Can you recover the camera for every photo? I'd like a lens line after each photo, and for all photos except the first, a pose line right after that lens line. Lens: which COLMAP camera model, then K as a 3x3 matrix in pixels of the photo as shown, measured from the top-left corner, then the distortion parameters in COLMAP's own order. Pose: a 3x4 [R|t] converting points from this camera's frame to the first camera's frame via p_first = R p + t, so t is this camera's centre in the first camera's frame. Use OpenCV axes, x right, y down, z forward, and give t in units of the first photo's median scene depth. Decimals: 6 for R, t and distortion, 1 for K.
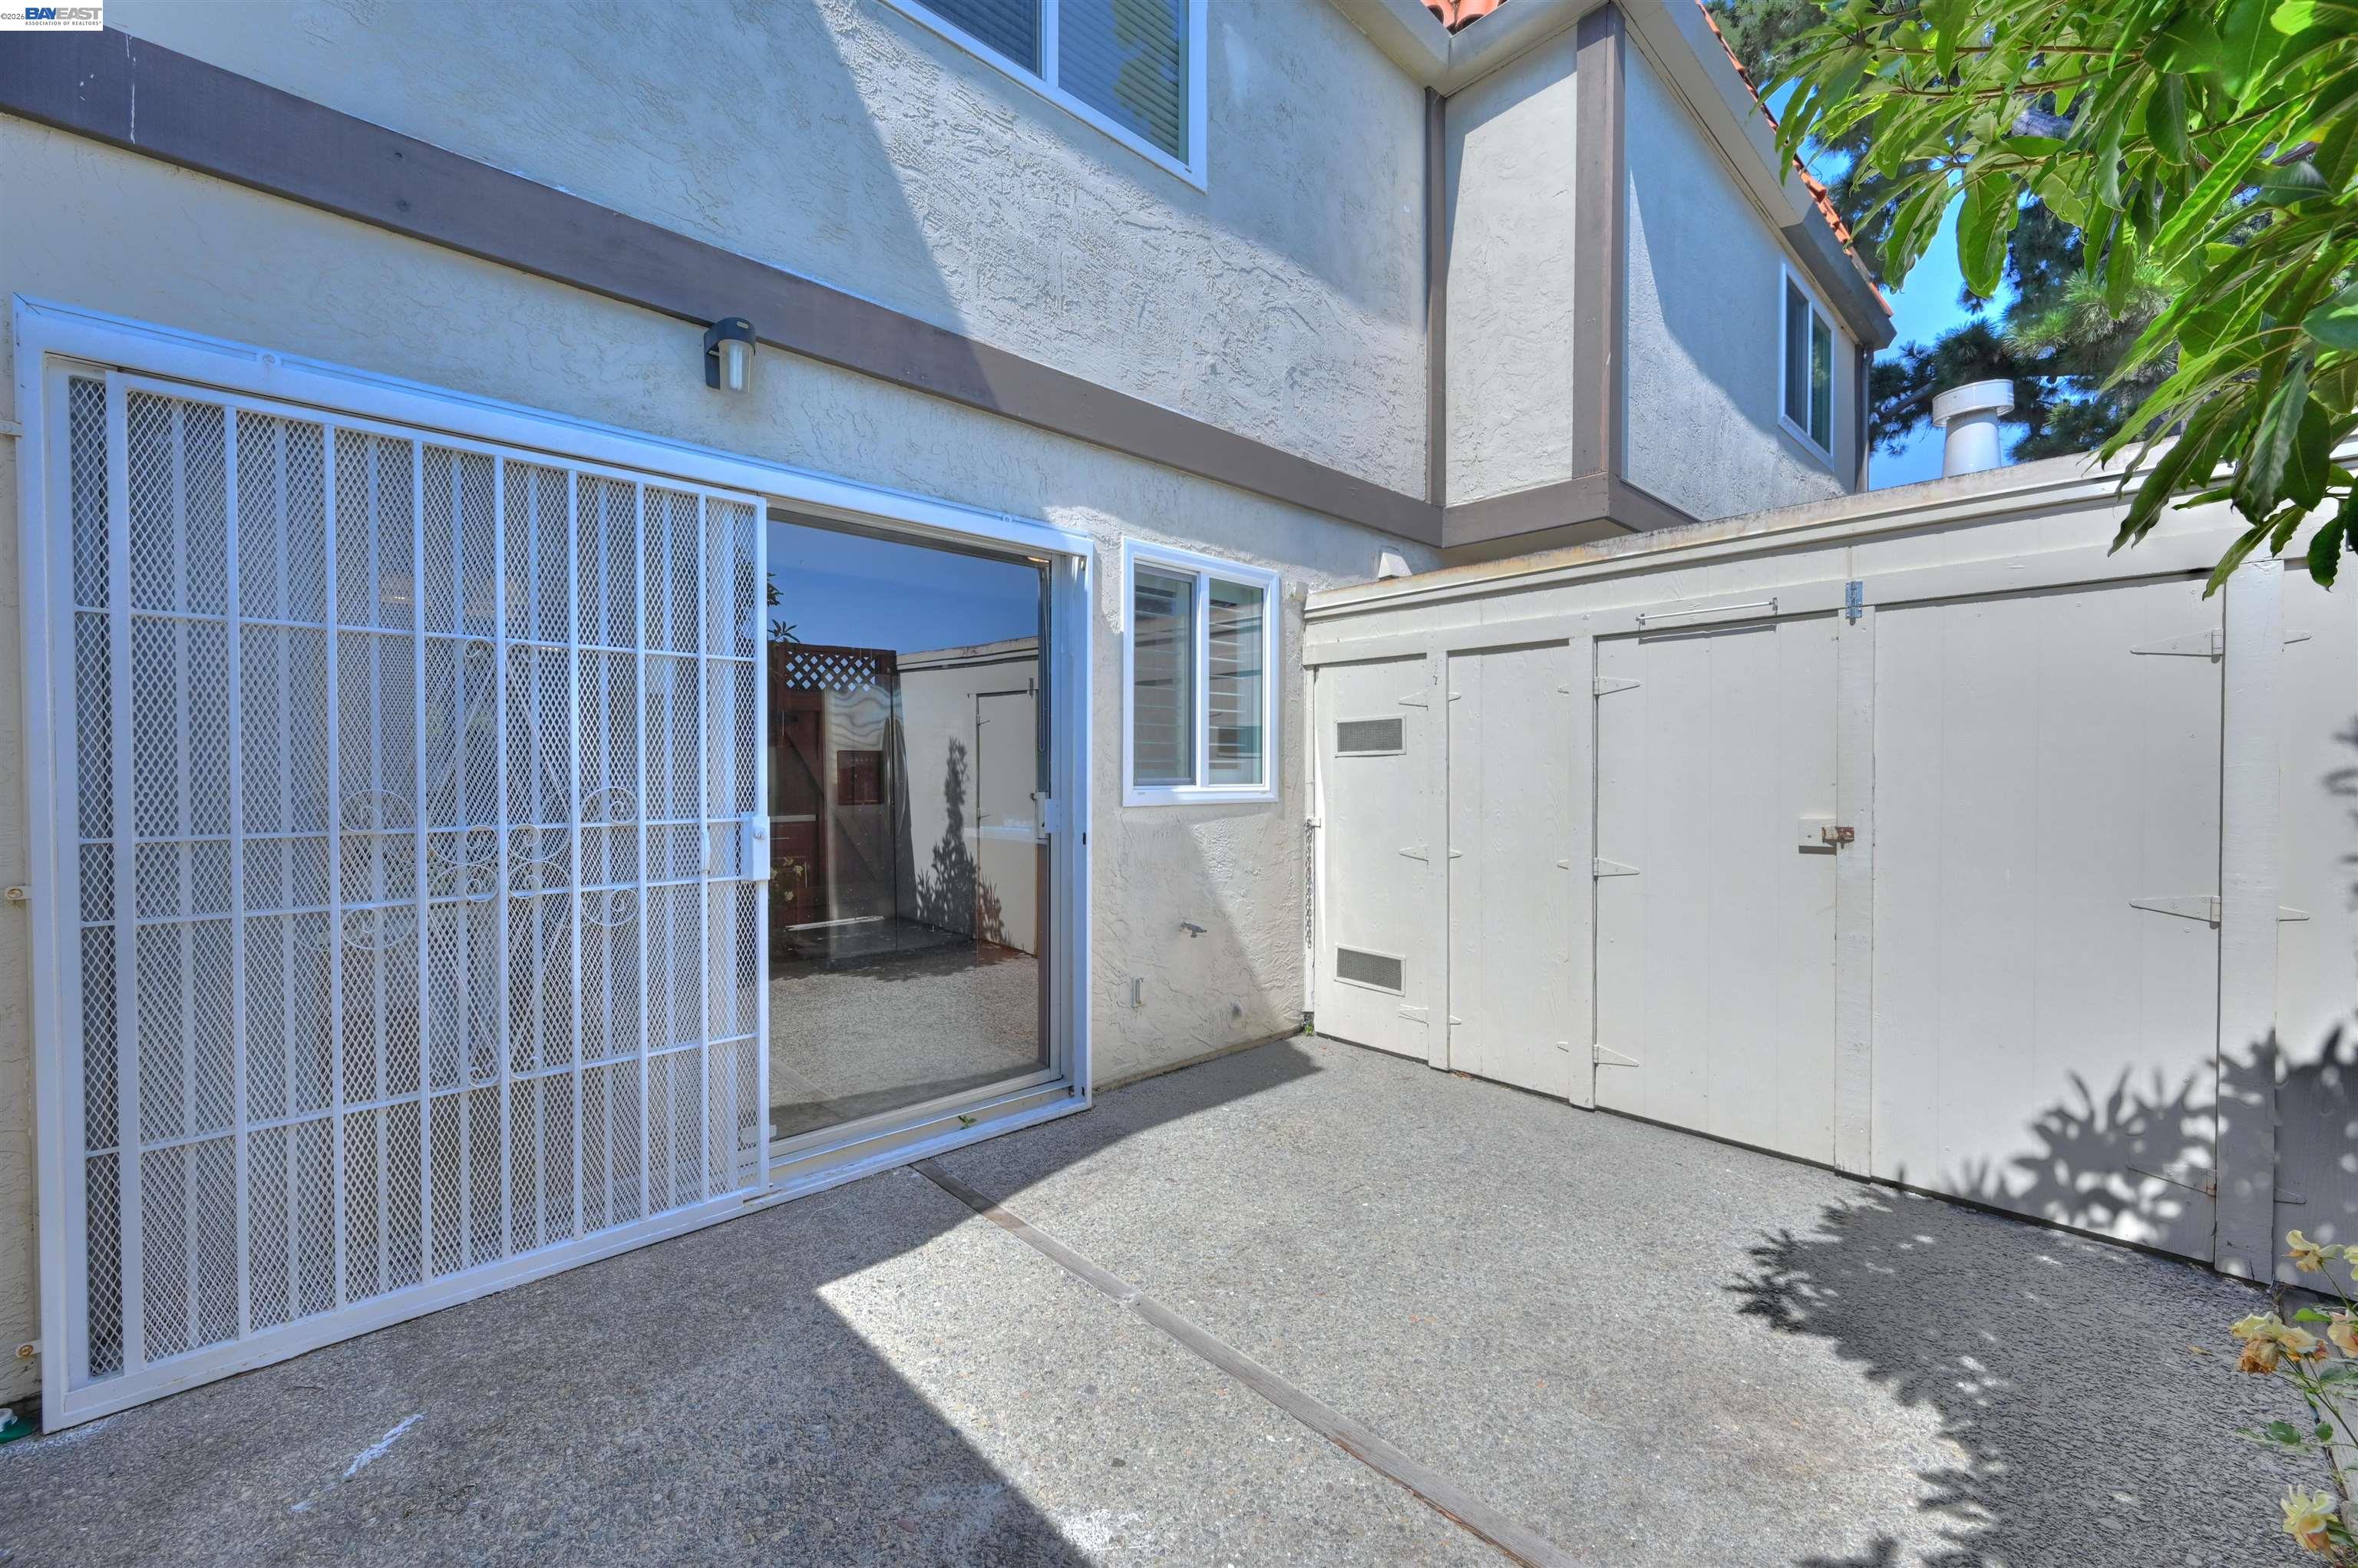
lens RADIAL K [[926.8, 0, 1184.4], [0, 926.8, 781.3], [0, 0, 1]] dist [-0.002236, 0.000100]
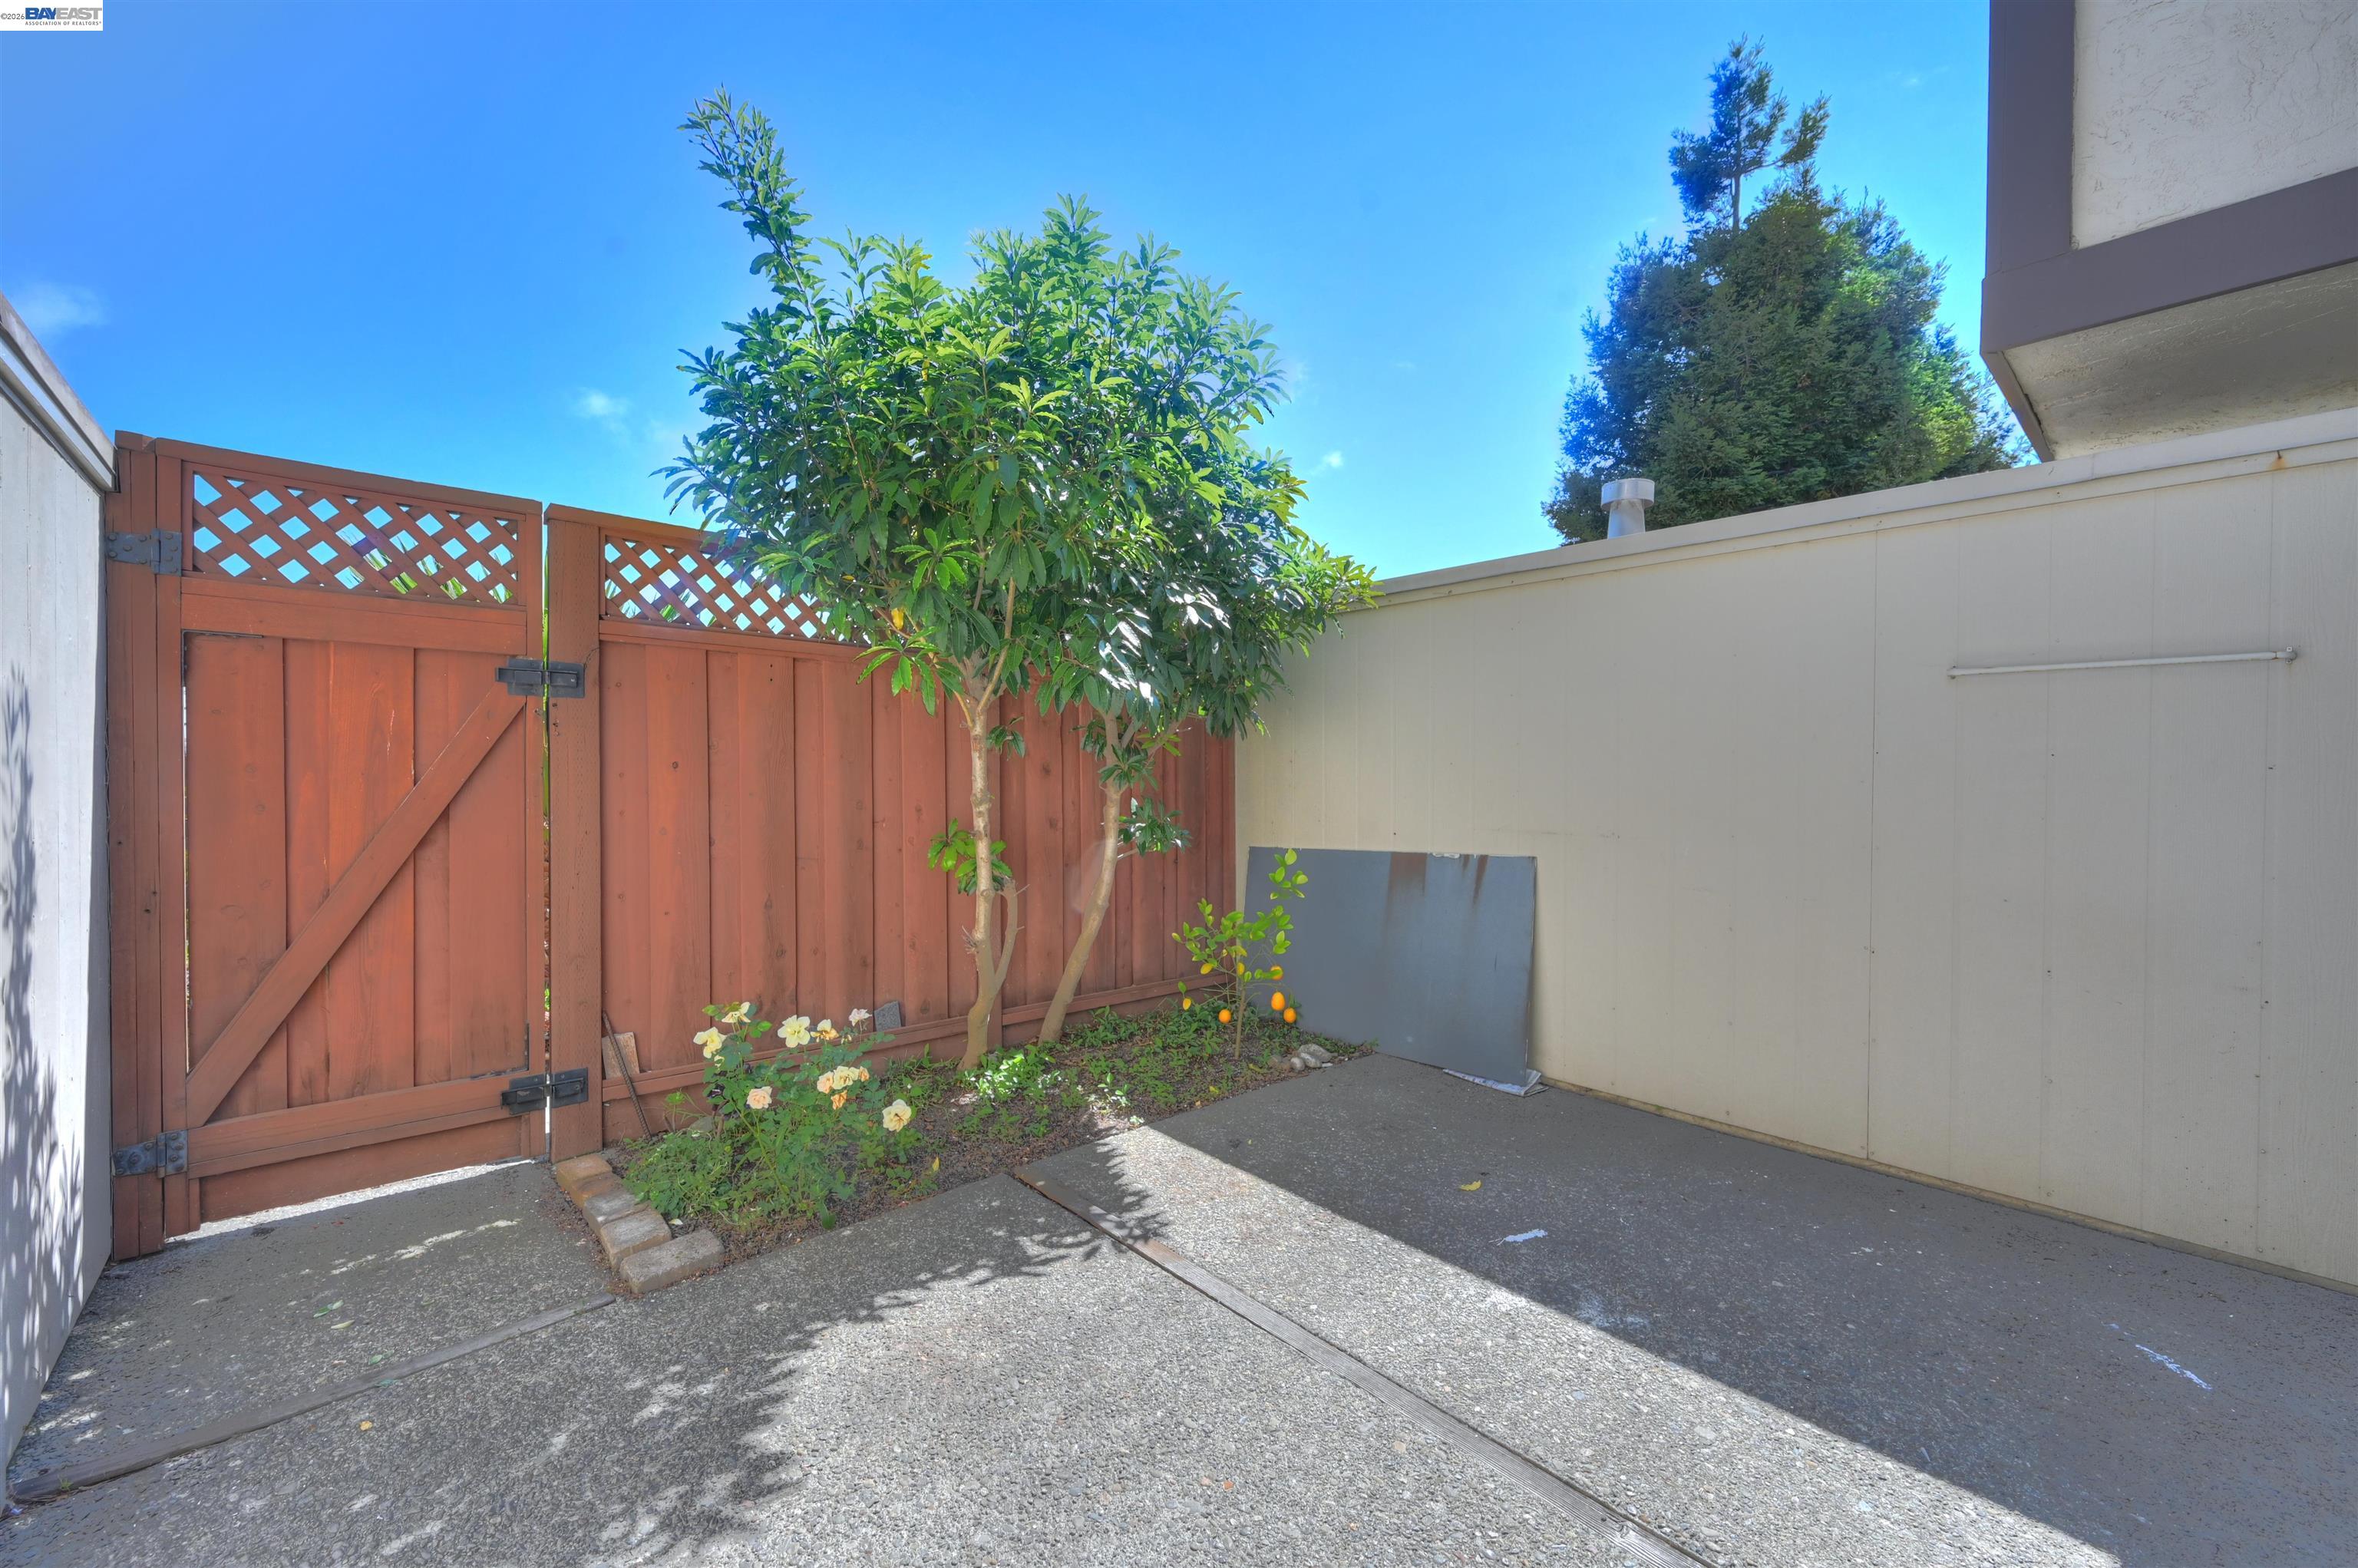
lens RADIAL K [[926.8, 0, 1184.4], [0, 926.8, 781.3], [0, 0, 1]] dist [-0.002236, 0.000100]
pose [[-0.999615, 0.000333, 0.027753, 0.191777], [0.000834, 0.999837, 0.018043, -0.016701], [-0.027743, 0.018059, -0.999452, 1.291609]]
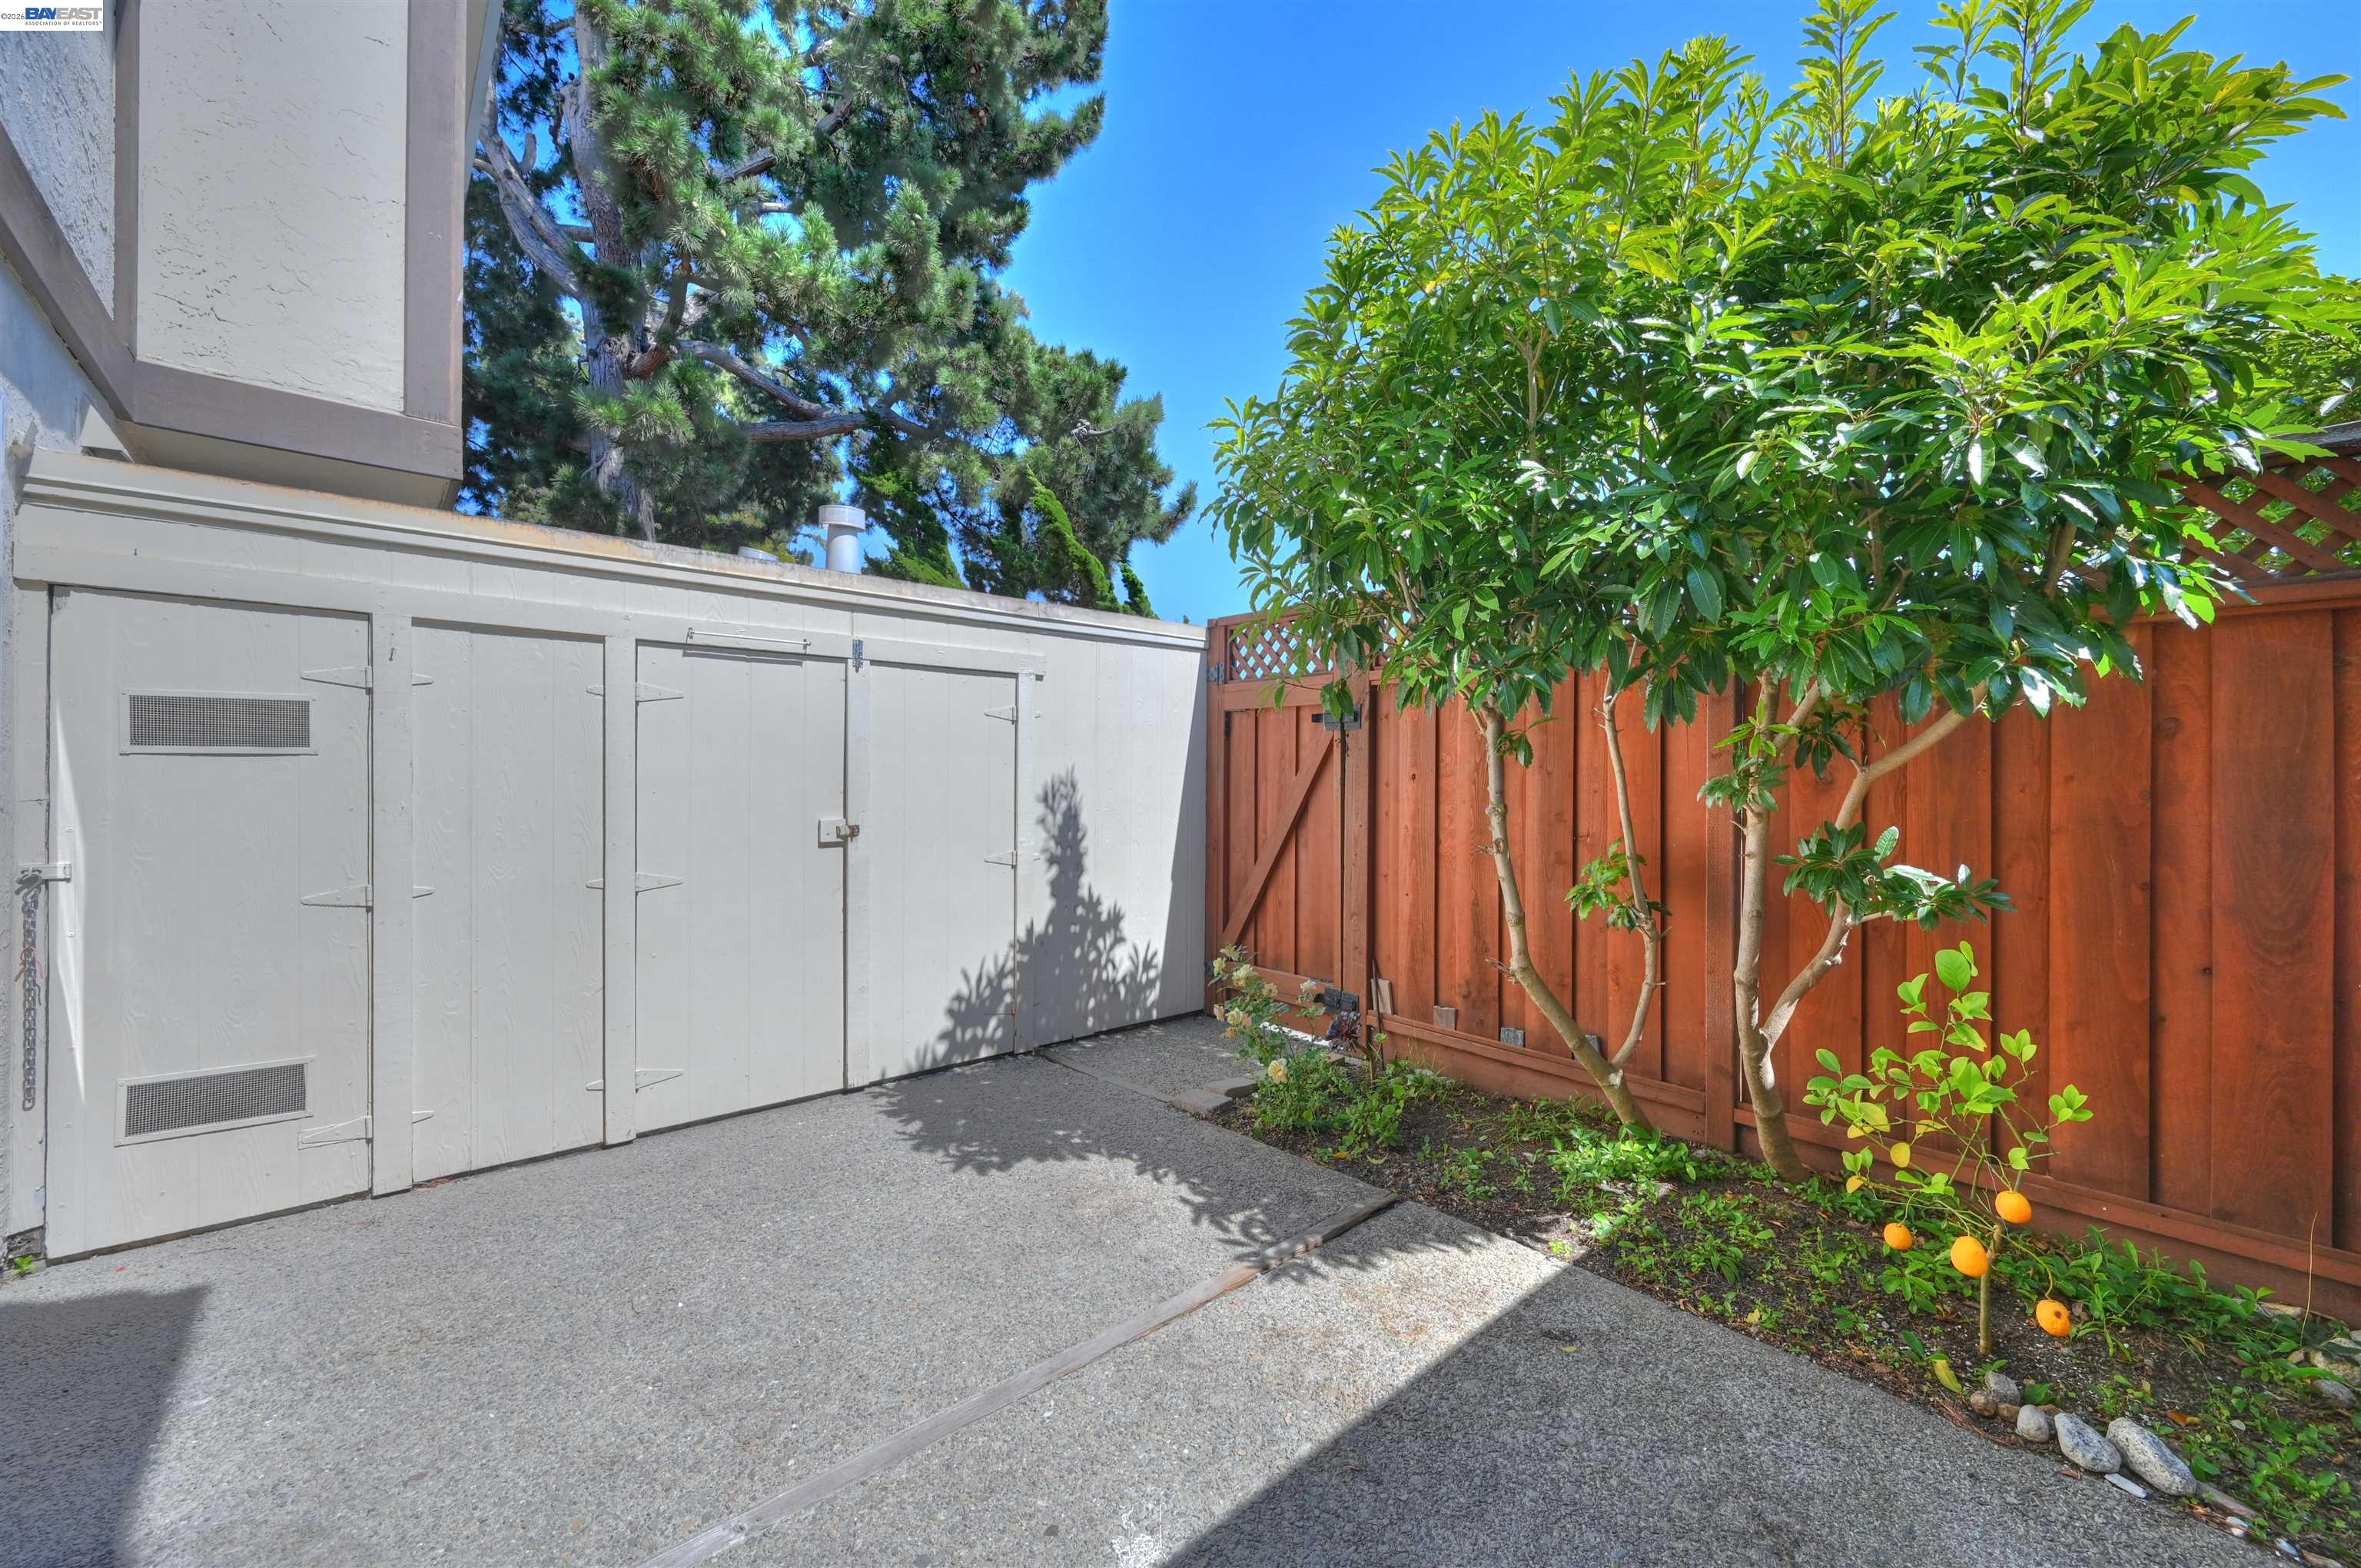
lens RADIAL K [[928.1, 0, 1185.9], [0, 928.1, 781.3], [0, 0, 1]] dist [-0.002236, 0.000100]
pose [[0.032798, 0.003020, 0.999457, -0.575079], [0.004757, 0.999984, -0.003177, -0.006639], [-0.999451, 0.004858, 0.032783, 0.479363]]
